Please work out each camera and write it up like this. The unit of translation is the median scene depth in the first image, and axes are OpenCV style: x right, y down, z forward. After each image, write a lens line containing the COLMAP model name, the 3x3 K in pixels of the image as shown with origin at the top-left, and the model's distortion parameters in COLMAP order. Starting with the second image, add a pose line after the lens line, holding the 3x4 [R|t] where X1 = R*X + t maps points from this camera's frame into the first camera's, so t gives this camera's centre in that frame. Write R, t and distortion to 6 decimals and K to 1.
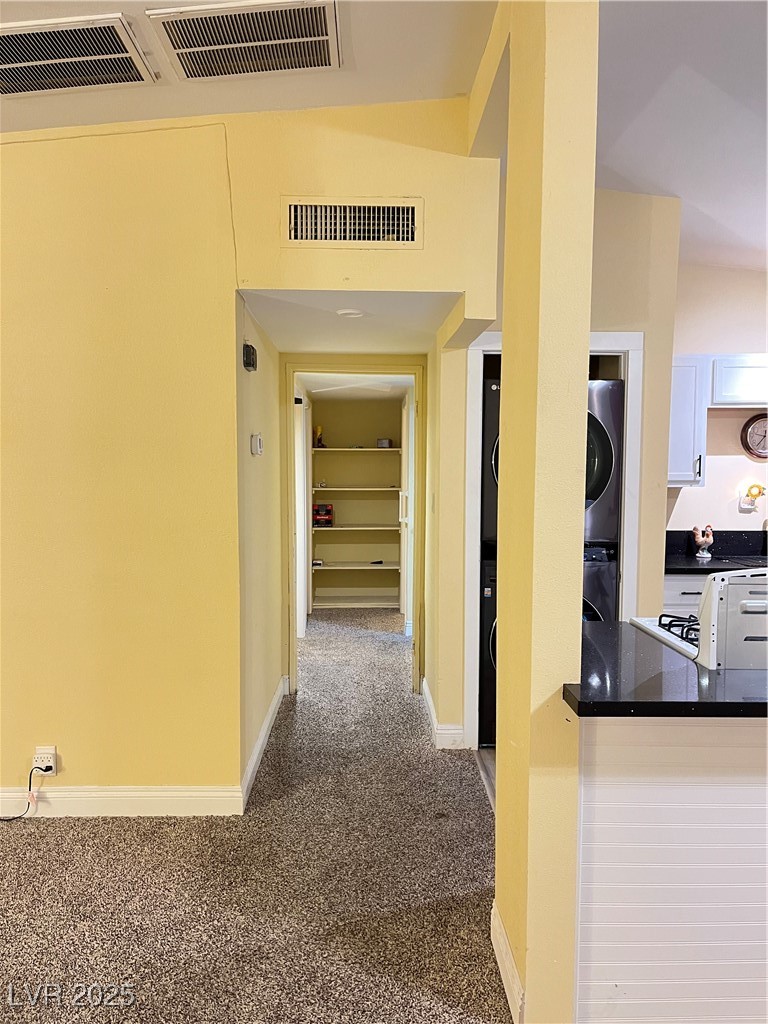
lens RADIAL K [[771.5, 0, 376.1], [0, 771.5, 515.2], [0, 0, 1]] dist [0.073428, -0.088582]
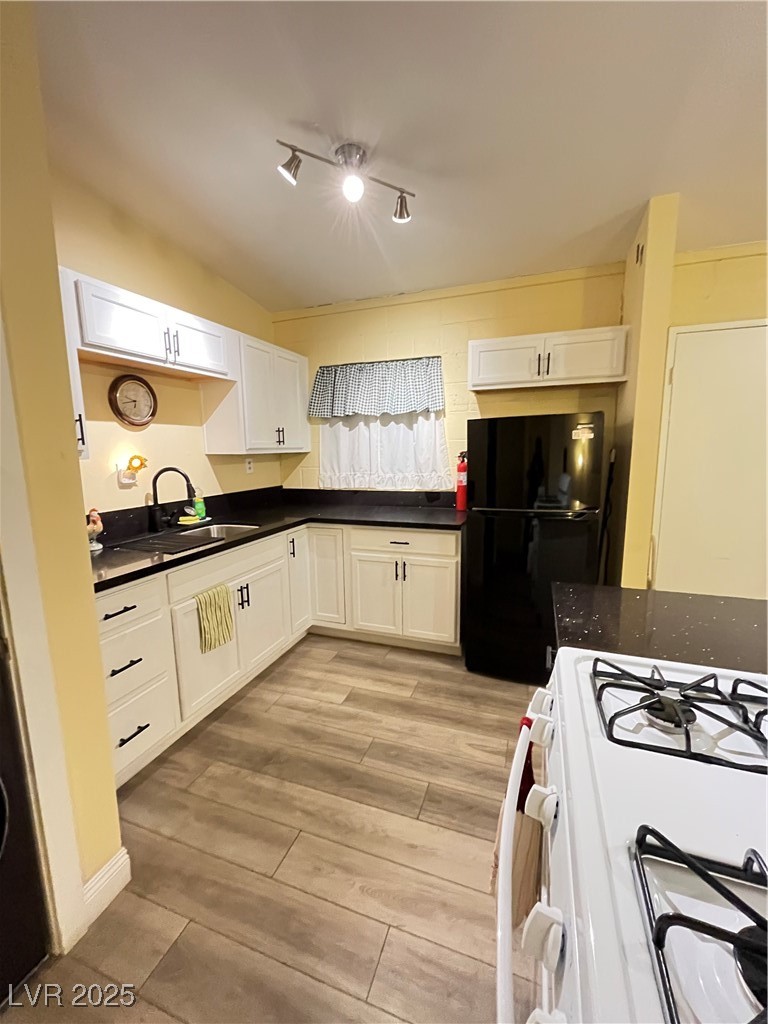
lens RADIAL K [[415.6, 0, 383.9], [0, 415.6, 511.8], [0, 0, 1]] dist [-0.003652, 0.000942]
pose [[0.356333, -0.148471, 0.922488, 0.151445], [0.071178, 0.988739, 0.131640, -0.018981], [-0.931644, 0.018753, 0.362888, 0.602185]]
